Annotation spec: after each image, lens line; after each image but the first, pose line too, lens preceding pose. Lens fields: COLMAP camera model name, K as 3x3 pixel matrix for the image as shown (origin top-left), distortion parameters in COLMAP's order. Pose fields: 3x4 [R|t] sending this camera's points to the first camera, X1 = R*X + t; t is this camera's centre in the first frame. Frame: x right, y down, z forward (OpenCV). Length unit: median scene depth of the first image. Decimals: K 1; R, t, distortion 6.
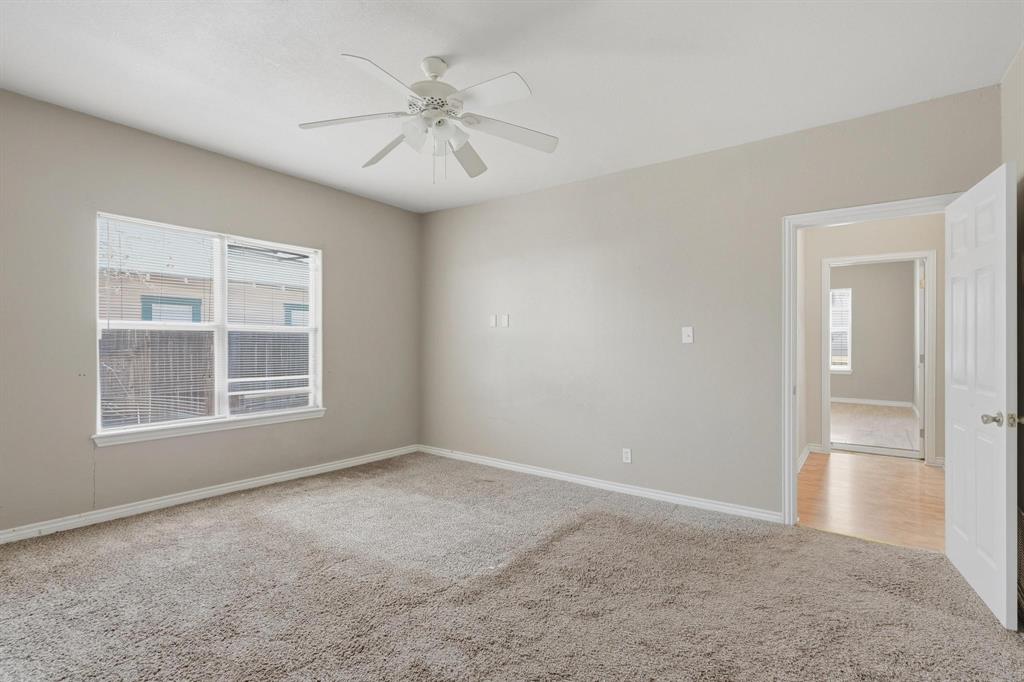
lens RADIAL K [[479.9, 0, 517.9], [0, 479.9, 340.0], [0, 0, 1]] dist [0.003378, 0.000340]
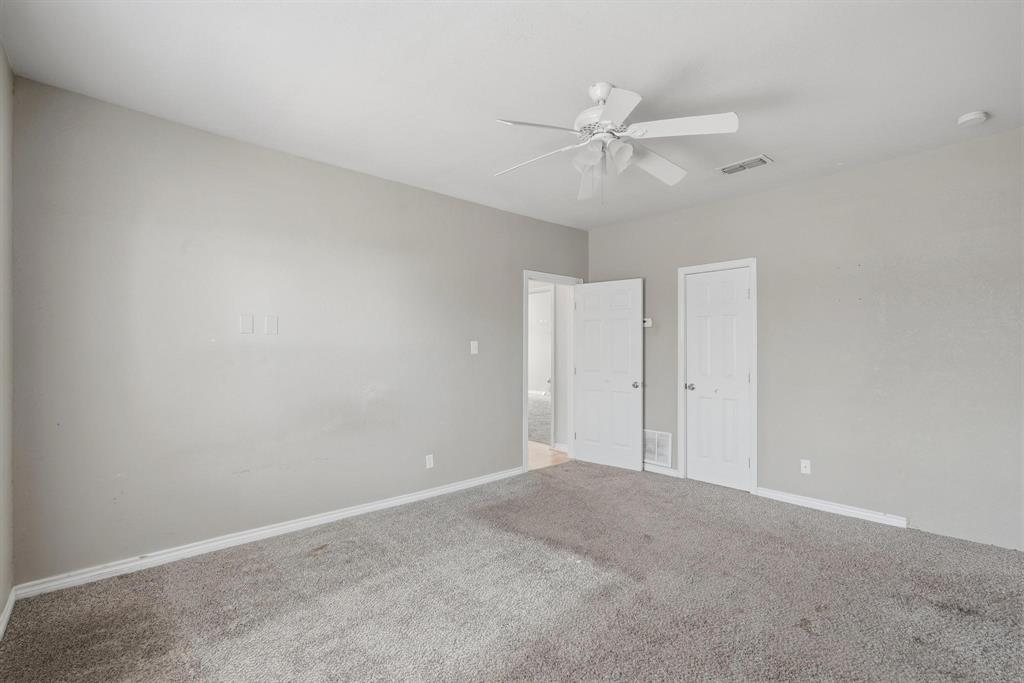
lens RADIAL K [[461.9, 0, 519.3], [0, 461.9, 338.6], [0, 0, 1]] dist [0.001738, 0.000194]
pose [[0.188221, 0.026149, 0.981779, -0.819377], [-0.002252, 0.999654, -0.026193, -0.002892], [-0.982124, 0.002720, 0.188215, 0.681230]]
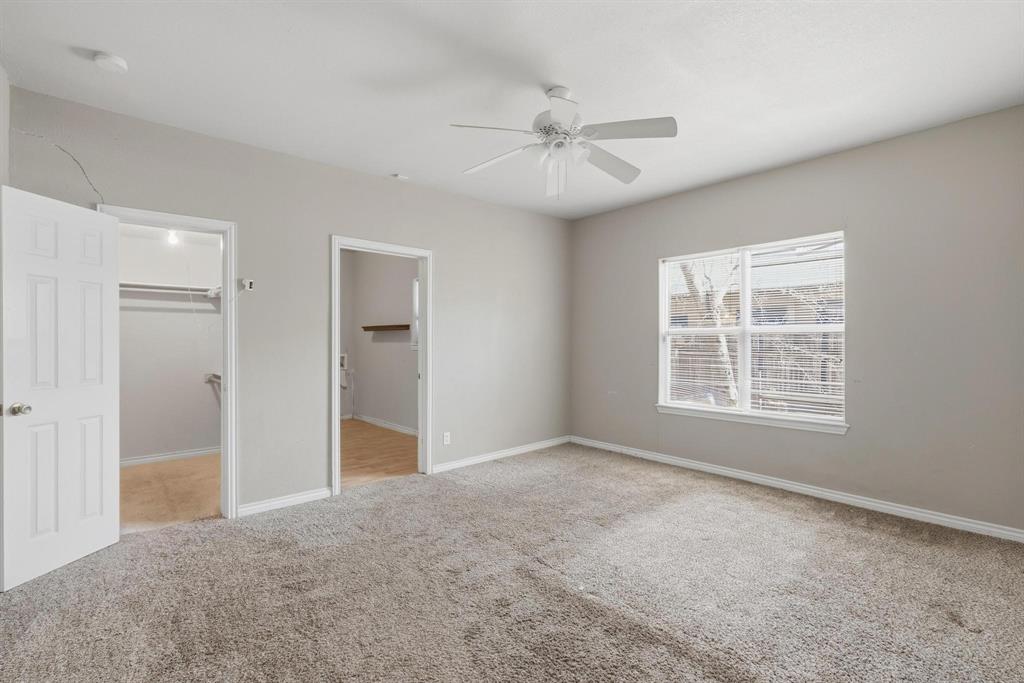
lens RADIAL K [[479.9, 0, 517.9], [0, 479.9, 340.5], [0, 0, 1]] dist [0.003378, 0.000340]
pose [[-0.209122, -0.006765, -0.977866, 0.638416], [0.002863, 0.999968, -0.007530, 0.004652], [0.977885, -0.004374, -0.209096, 0.785207]]
